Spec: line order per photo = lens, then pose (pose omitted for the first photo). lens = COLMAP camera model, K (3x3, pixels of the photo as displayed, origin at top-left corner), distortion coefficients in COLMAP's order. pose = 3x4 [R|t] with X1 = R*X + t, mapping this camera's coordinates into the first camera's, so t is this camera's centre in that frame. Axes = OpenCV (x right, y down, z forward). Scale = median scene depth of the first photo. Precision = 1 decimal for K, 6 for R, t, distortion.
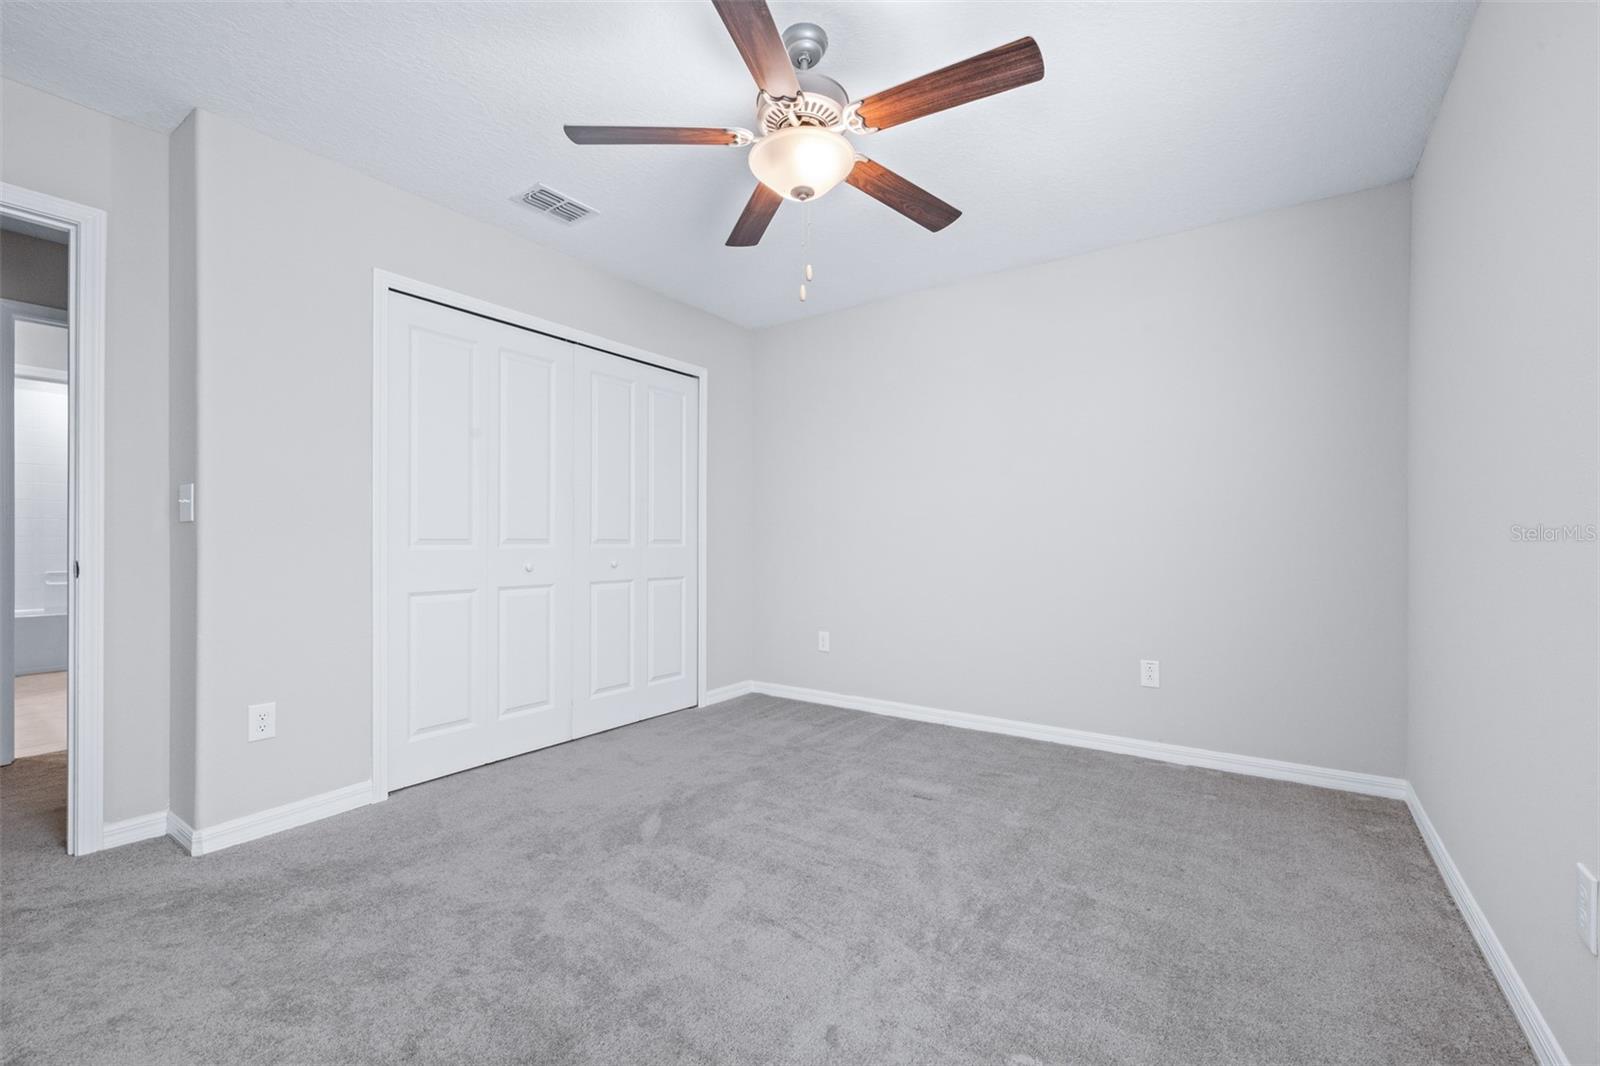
lens RADIAL K [[680.4, 0, 800.0], [0, 680.4, 533.0], [0, 0, 1]] dist [0.001762, -0.000287]
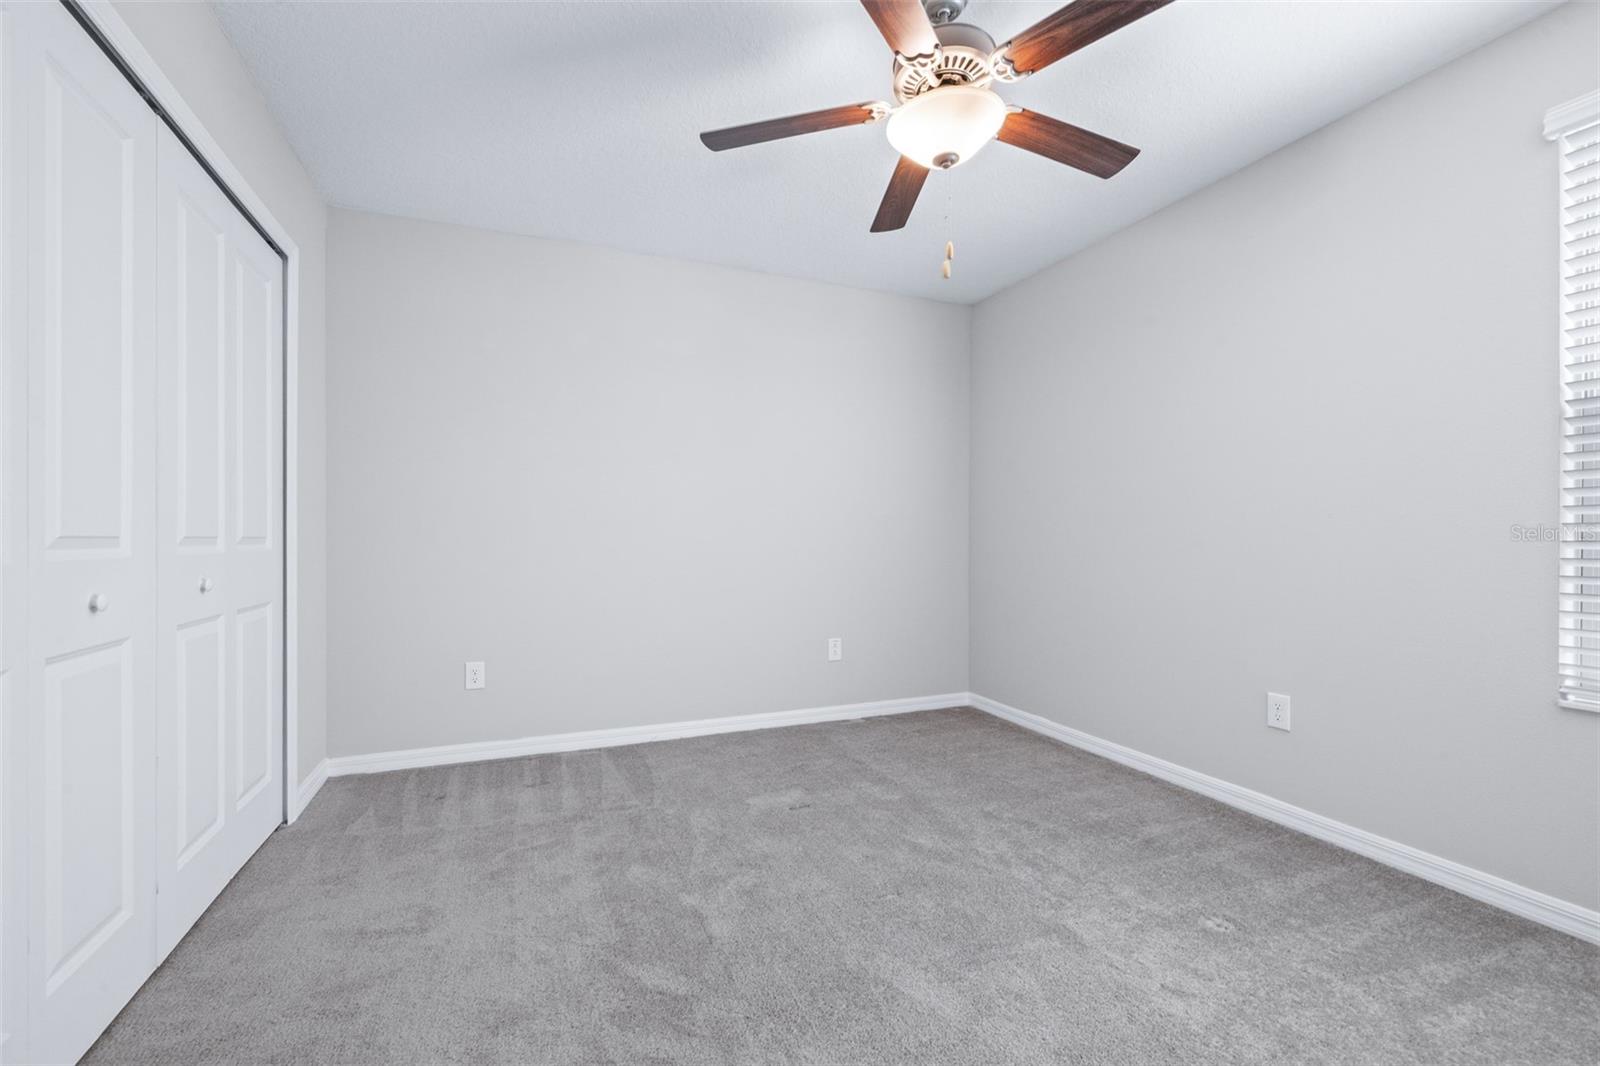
lens RADIAL K [[680.4, 0, 800.0], [0, 680.4, 533.0], [0, 0, 1]] dist [0.001762, -0.000287]
pose [[0.534521, 0.006356, 0.845131, -0.554076], [-0.010443, 0.999945, -0.000916, 0.002893], [-0.845091, -0.008336, 0.534558, 0.428767]]
